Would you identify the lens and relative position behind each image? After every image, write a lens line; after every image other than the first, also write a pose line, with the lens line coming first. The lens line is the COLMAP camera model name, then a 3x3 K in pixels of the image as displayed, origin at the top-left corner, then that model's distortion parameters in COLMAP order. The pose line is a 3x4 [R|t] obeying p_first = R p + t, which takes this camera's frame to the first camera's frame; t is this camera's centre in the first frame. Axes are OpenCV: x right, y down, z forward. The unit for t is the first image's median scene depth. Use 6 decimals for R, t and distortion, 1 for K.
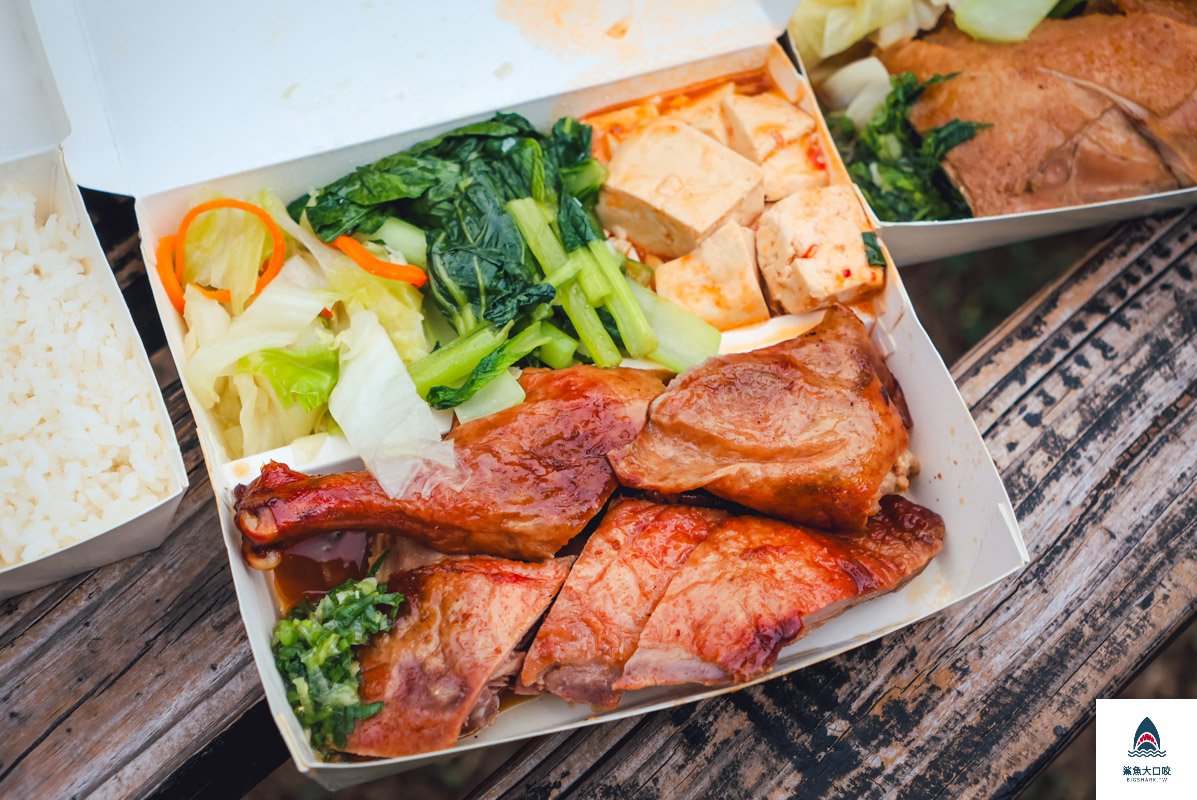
lens RADIAL K [[2580.2, 0, 598.5], [0, 2580.2, 400.0], [0, 0, 1]] dist [-0.001505, 0.105792]
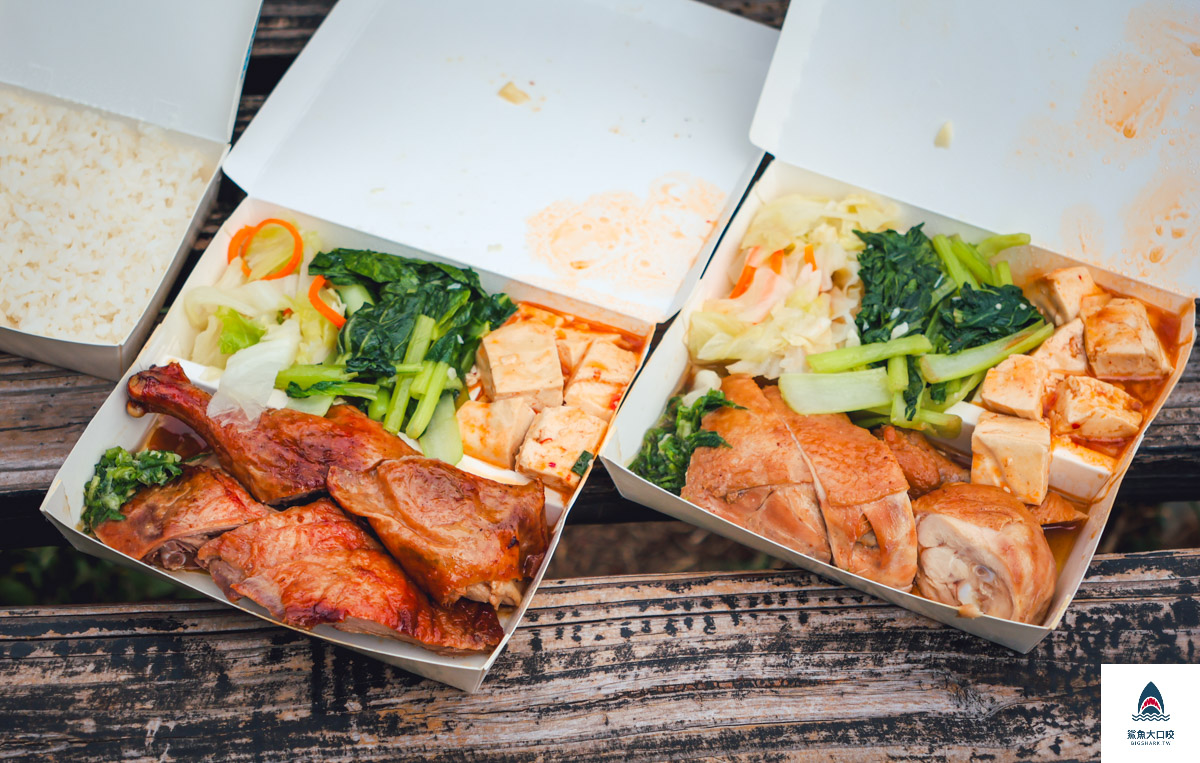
lens RADIAL K [[2844.7, 0, 600.0], [0, 2844.7, 381.5], [0, 0, 1]] dist [-0.048600, 0.071287]
pose [[0.756836, 0.499219, -0.421877, 0.773221], [-0.544686, 0.838504, 0.015073, -0.127763], [0.361271, 0.218383, 0.906528, -0.458442]]
